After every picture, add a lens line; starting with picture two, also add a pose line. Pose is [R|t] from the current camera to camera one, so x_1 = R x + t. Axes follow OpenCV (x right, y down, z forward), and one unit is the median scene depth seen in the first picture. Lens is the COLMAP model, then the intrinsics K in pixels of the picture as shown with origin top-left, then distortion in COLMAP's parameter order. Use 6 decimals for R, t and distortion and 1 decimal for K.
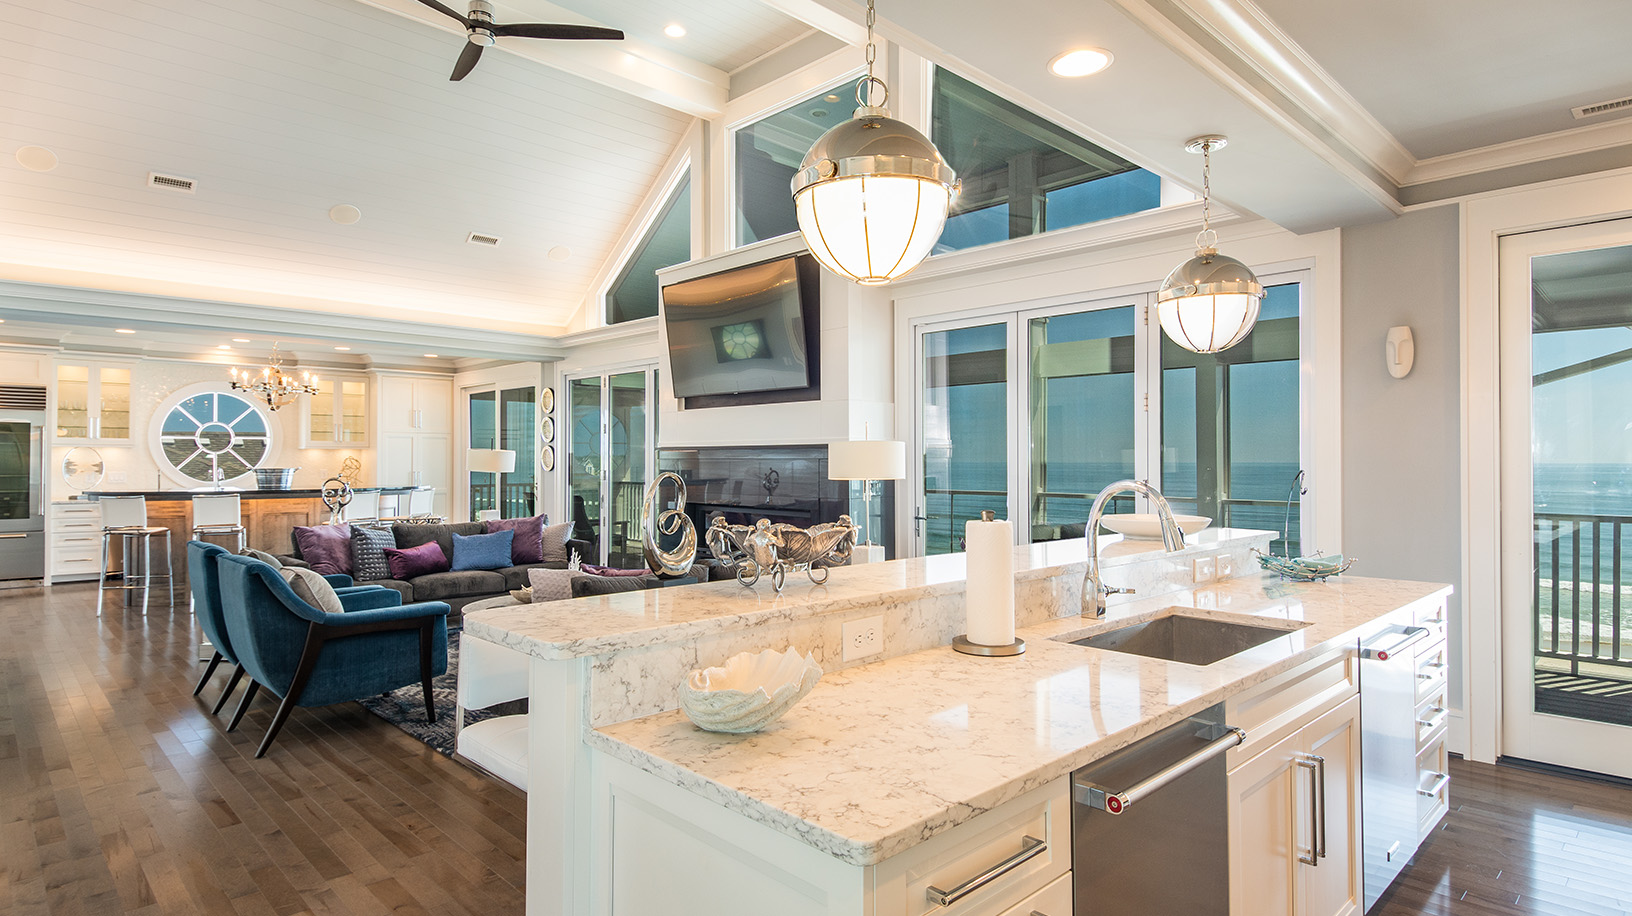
lens RADIAL K [[879.0, 0, 840.5], [0, 879.0, 445.3], [0, 0, 1]] dist [-0.000899, -0.001307]
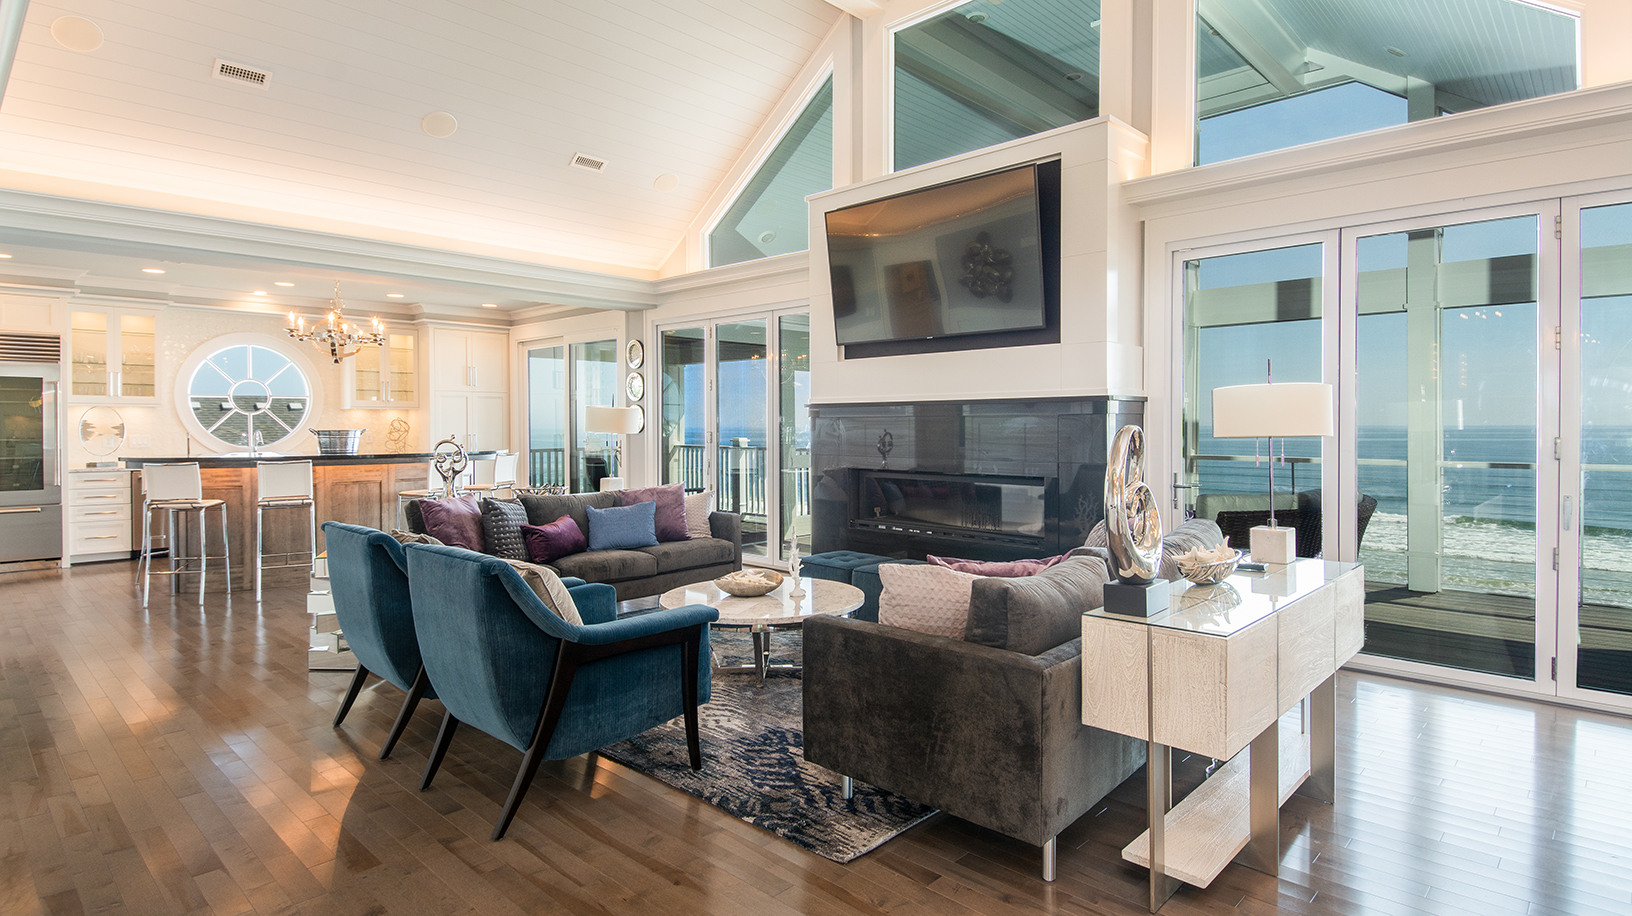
lens RADIAL K [[852.3, 0, 823.8], [0, 852.3, 426.8], [0, 0, 1]] dist [0.023184, -0.016204]
pose [[0.999633, -0.003024, 0.026905, -0.203125], [0.002511, 0.999815, 0.019084, 0.008866], [-0.026958, -0.019010, 0.999456, 0.155604]]
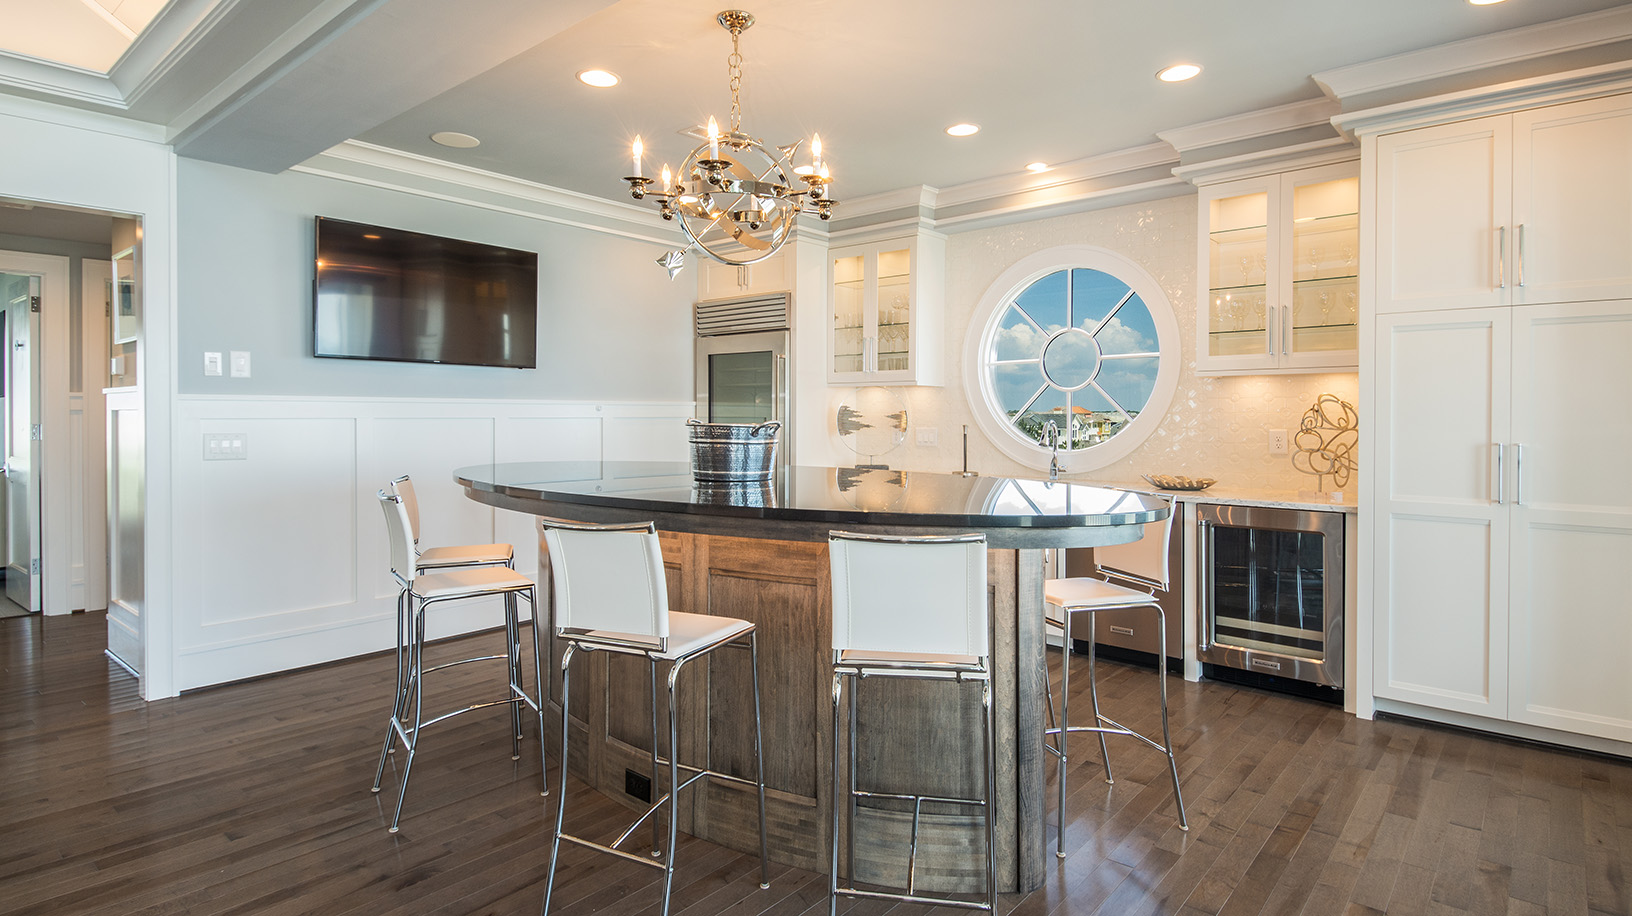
lens RADIAL K [[852.3, 0, 823.8], [0, 852.3, 426.8], [0, 0, 1]] dist [0.023184, -0.016204]
pose [[0.070365, 0.012118, -0.997448, -0.311202], [0.016652, 0.999773, 0.013321, 0.025400], [0.997382, -0.017547, 0.070148, 1.081410]]
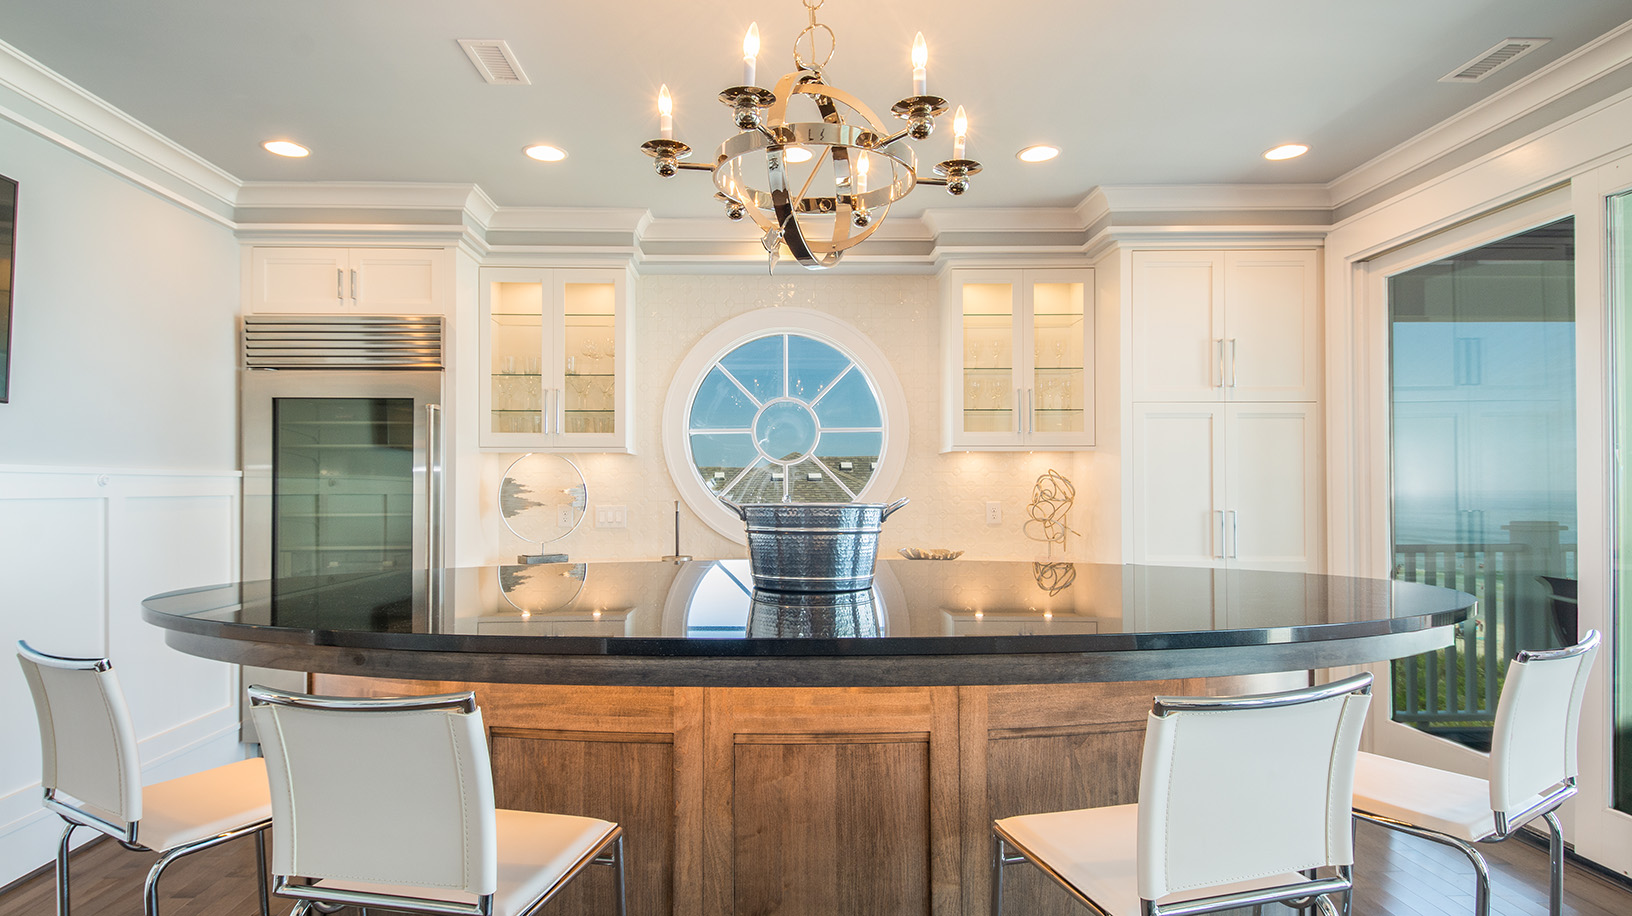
lens RADIAL K [[852.9, 0, 782.1], [0, 852.9, 486.2], [0, 0, 1]] dist [0.022917, -0.000201]
pose [[0.718383, -0.005868, -0.695623, -0.521734], [0.016103, 0.999837, 0.008196, 0.021010], [0.695461, -0.017089, 0.718360, 0.882736]]
